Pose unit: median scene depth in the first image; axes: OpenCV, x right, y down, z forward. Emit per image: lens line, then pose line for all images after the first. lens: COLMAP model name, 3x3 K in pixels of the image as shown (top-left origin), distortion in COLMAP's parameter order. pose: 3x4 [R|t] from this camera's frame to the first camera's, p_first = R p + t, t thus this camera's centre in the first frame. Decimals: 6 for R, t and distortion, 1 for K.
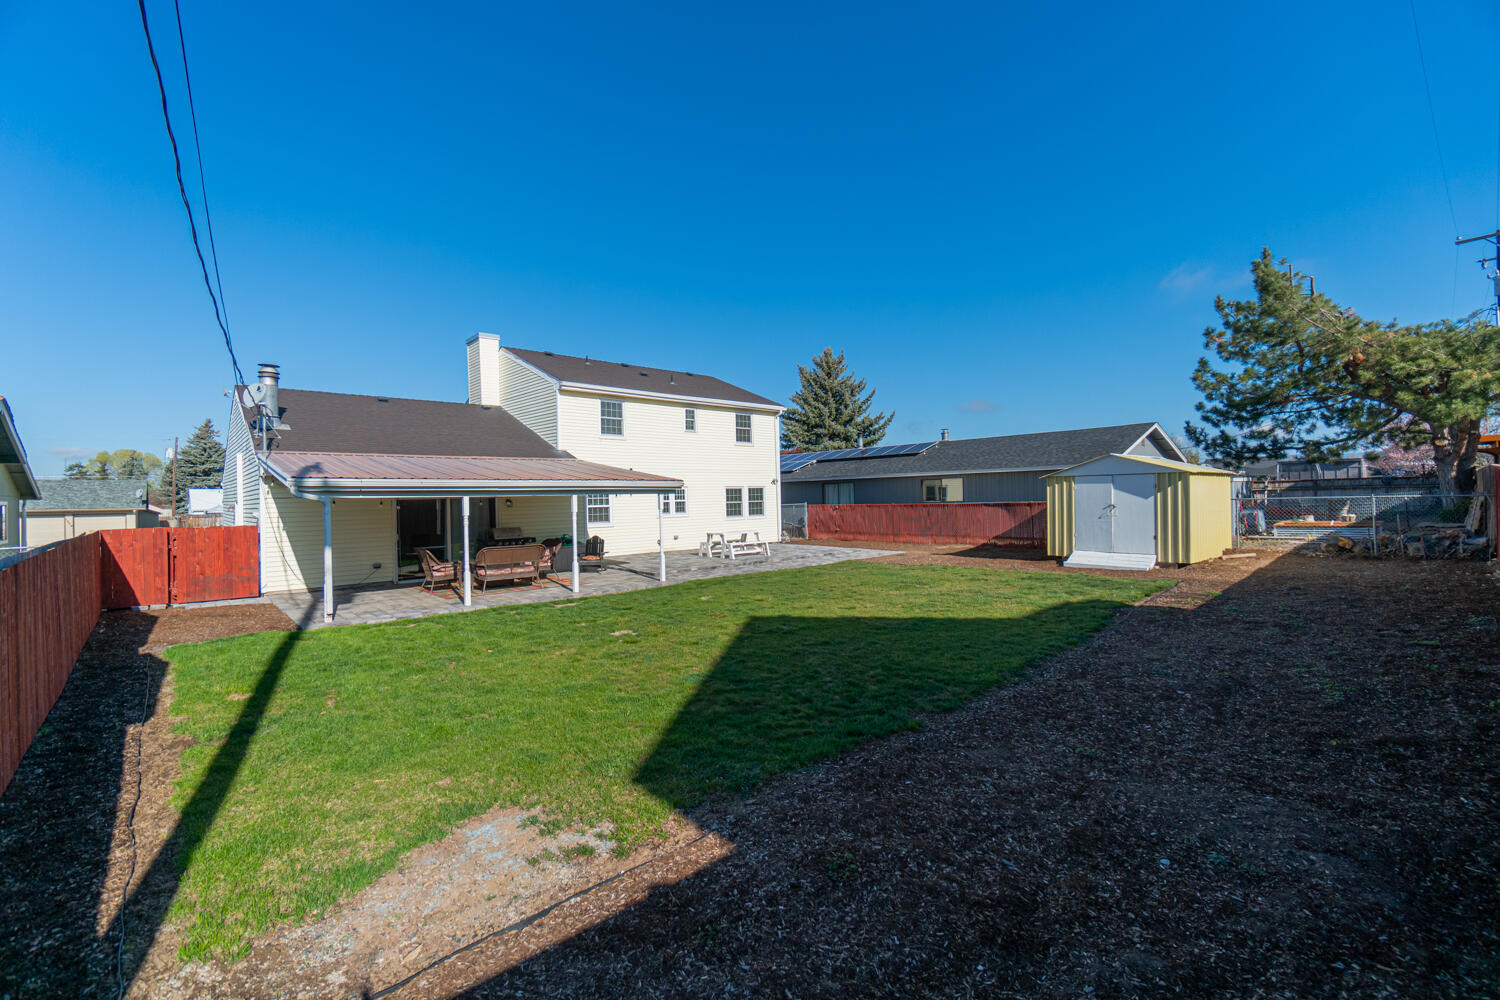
lens RADIAL K [[640.9, 0, 750.0], [0, 640.9, 500.0], [0, 0, 1]] dist [0.000455, 0.000131]
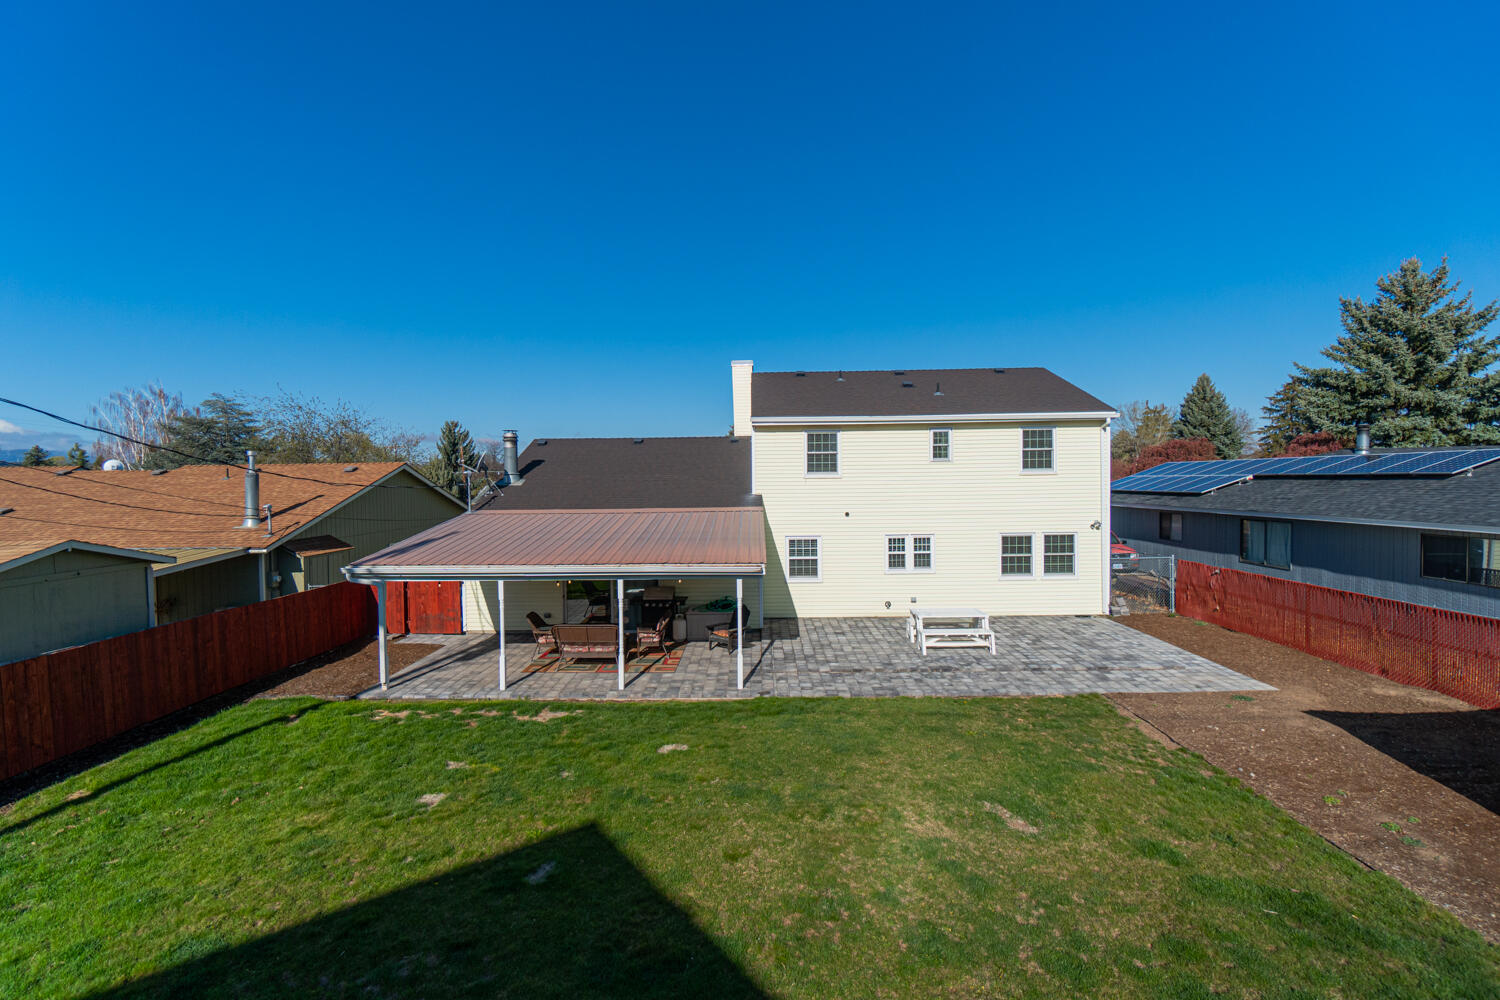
lens RADIAL K [[665.9, 0, 745.6], [0, 665.9, 499.6], [0, 0, 1]] dist [-0.001880, 0.001432]
pose [[0.724419, 0.033881, -0.688526, 0.258163], [-0.005025, 0.999024, 0.043873, -0.086732], [0.689341, -0.028323, 0.723883, 0.251896]]
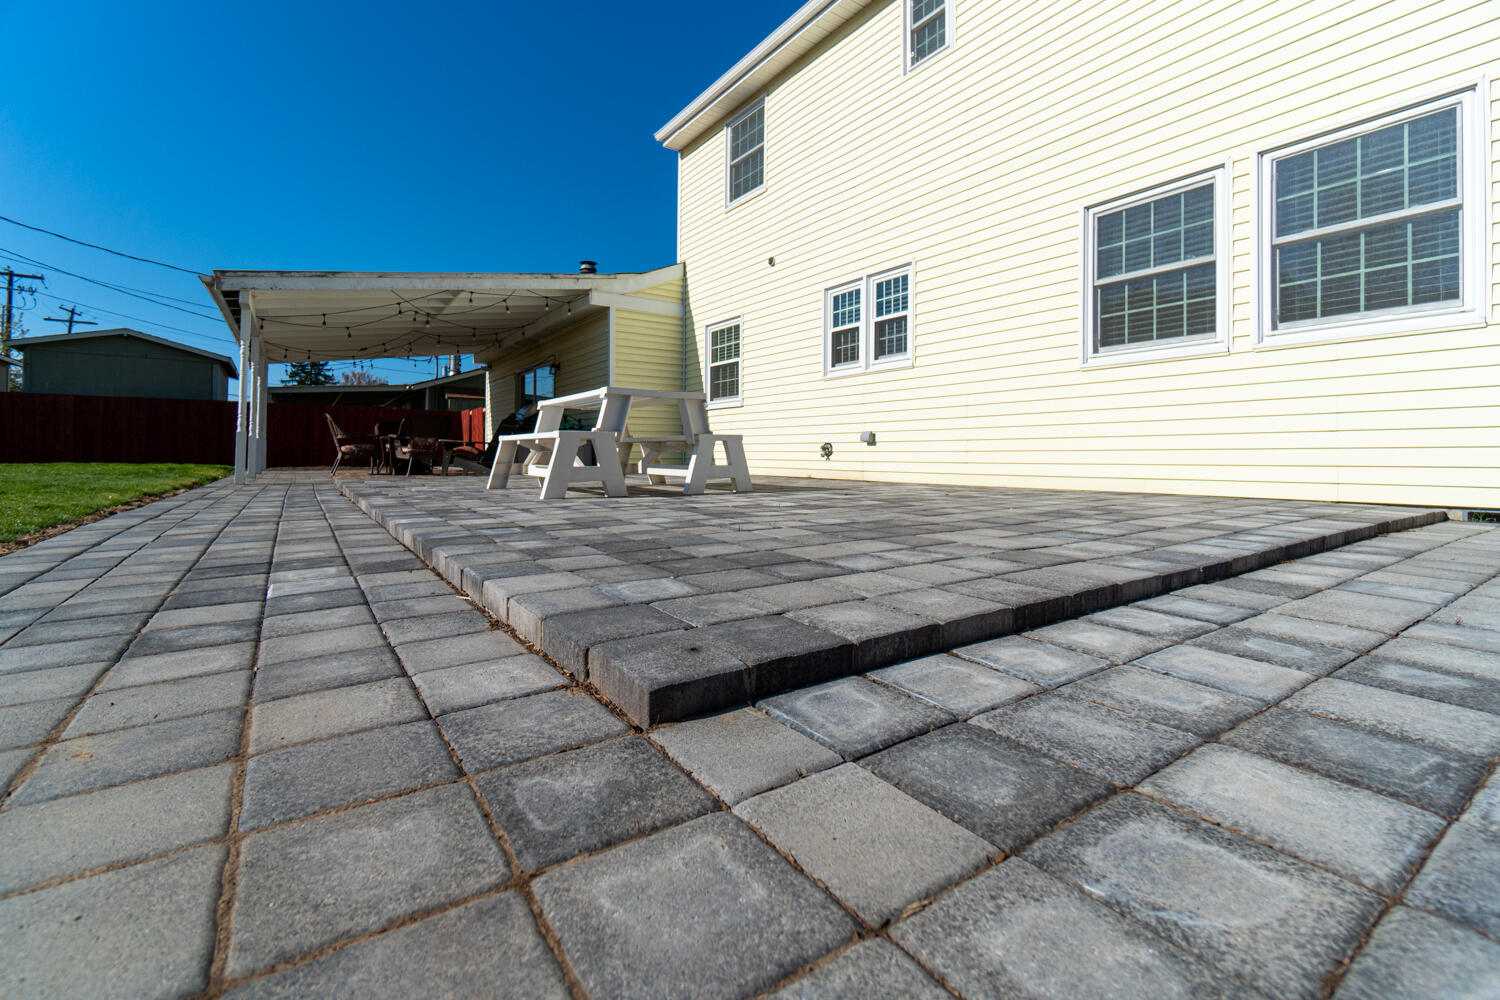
lens RADIAL K [[657.8, 0, 749.8], [0, 657.8, 444.8], [0, 0, 1]] dist [0.000665, 0.000188]
pose [[-0.145301, 0.000975, -0.989387, 0.183154], [-0.007977, 0.999966, 0.002157, 0.054973], [0.989355, 0.008206, -0.145288, 0.888030]]
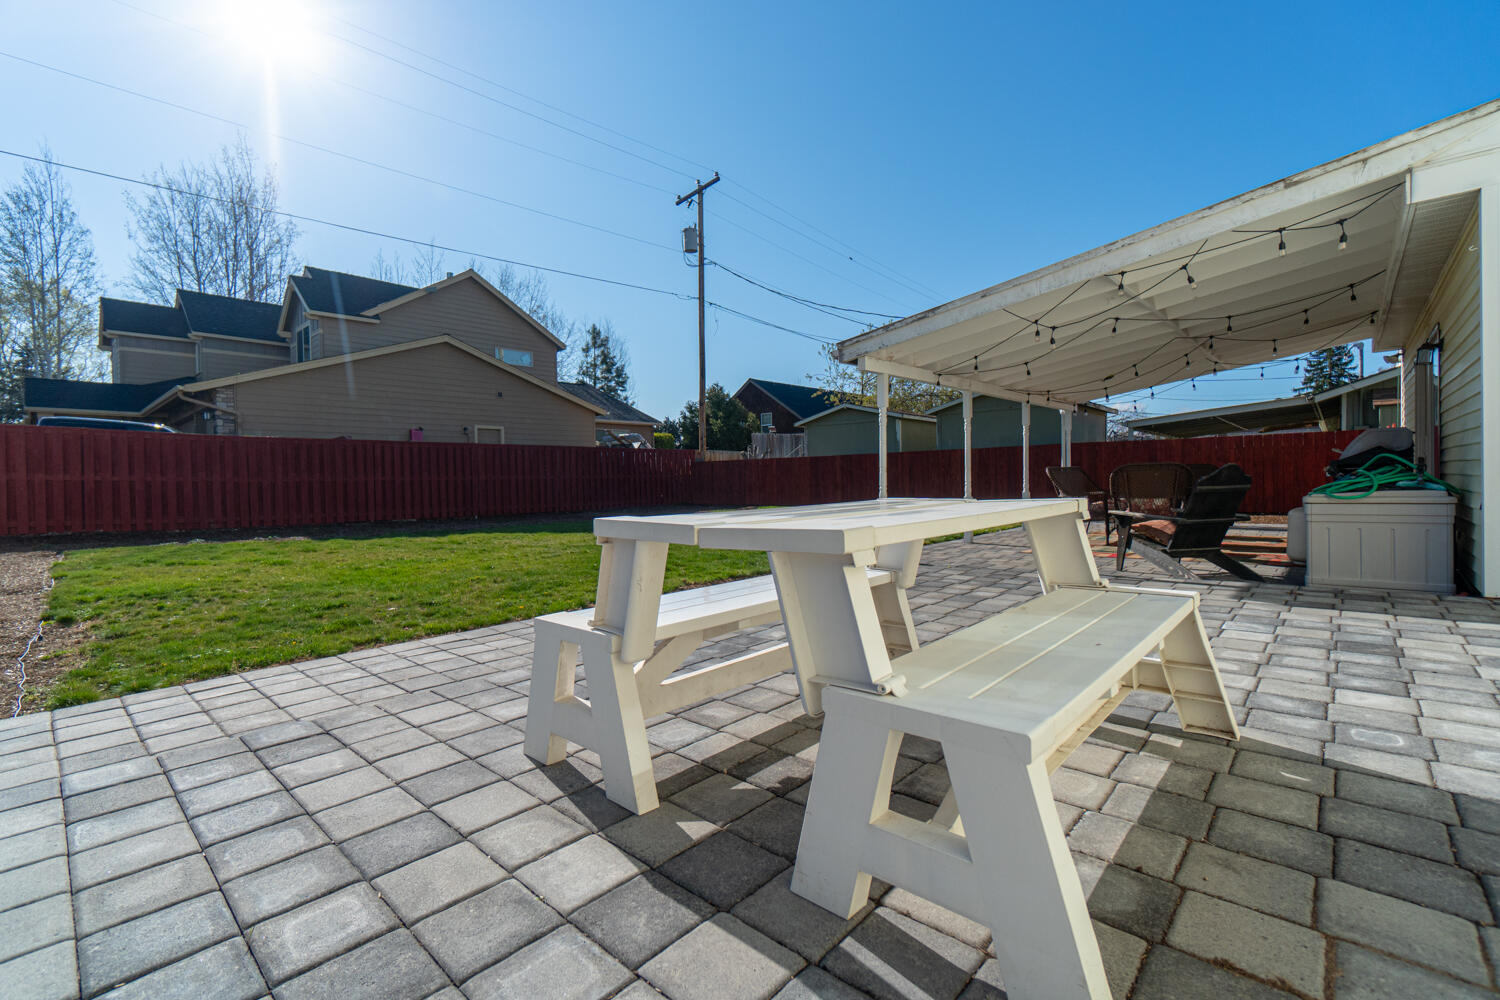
lens RADIAL K [[665.0, 0, 745.5], [0, 665.0, 531.4], [0, 0, 1]] dist [-0.000613, 0.000568]
pose [[-0.994143, 0.053759, -0.093753, 0.007684], [0.046187, 0.995631, 0.081148, 0.036816], [0.097706, 0.076342, -0.992283, 0.900274]]
